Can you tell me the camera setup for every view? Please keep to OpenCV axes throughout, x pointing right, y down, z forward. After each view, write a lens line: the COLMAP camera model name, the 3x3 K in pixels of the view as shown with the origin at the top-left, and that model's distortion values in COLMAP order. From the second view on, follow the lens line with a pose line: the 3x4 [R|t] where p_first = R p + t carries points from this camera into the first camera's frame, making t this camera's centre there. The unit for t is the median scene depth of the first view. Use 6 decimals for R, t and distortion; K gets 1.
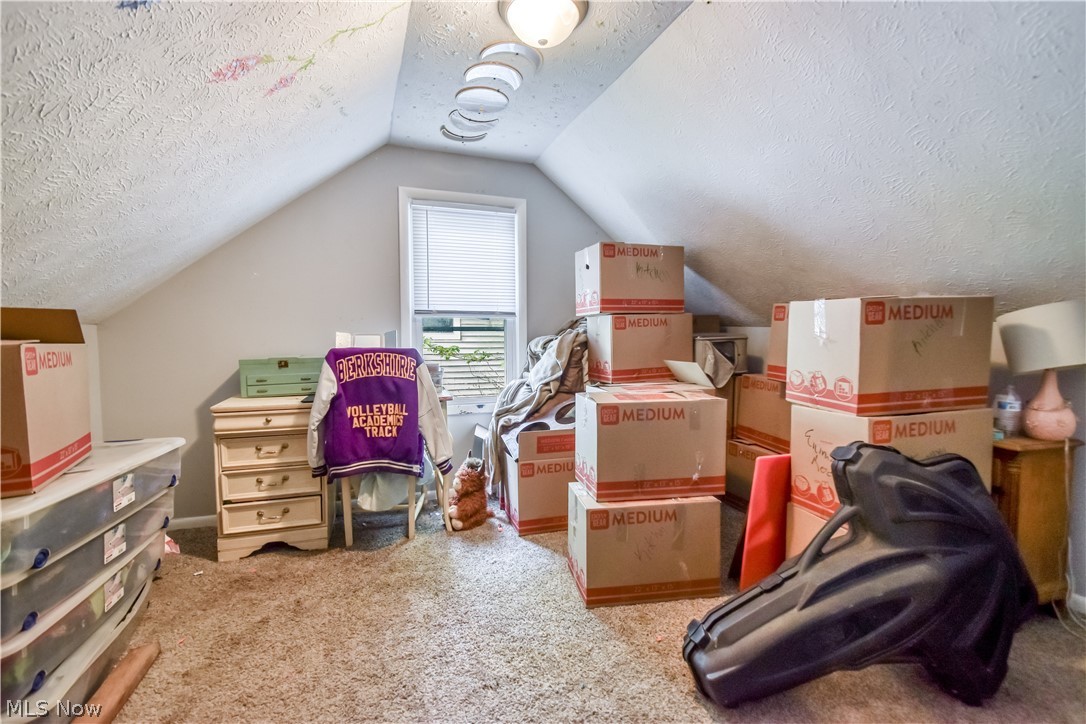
lens RADIAL K [[479.5, 0, 543.9], [0, 479.5, 365.4], [0, 0, 1]] dist [0.021215, -0.018050]
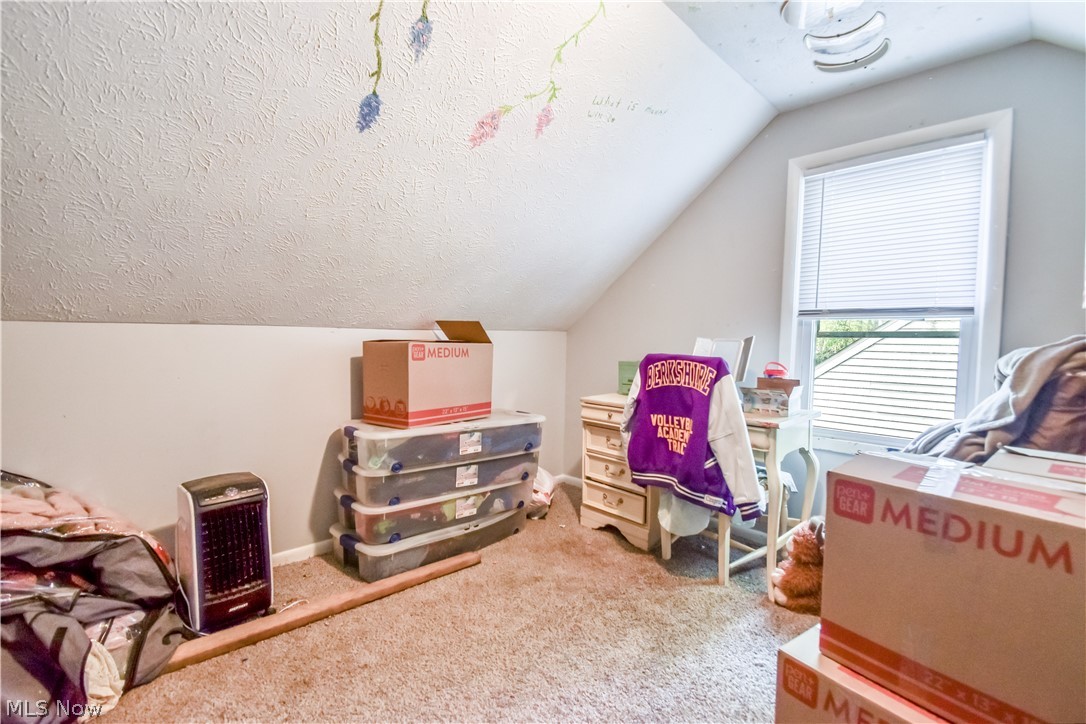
lens RADIAL K [[479.5, 0, 543.9], [0, 479.5, 365.4], [0, 0, 1]] dist [0.021215, -0.018050]
pose [[0.418291, 0.058598, -0.906421, 0.368659], [-0.071178, 0.996963, 0.031604, -0.026688], [0.905520, 0.051297, 0.421192, 0.381536]]
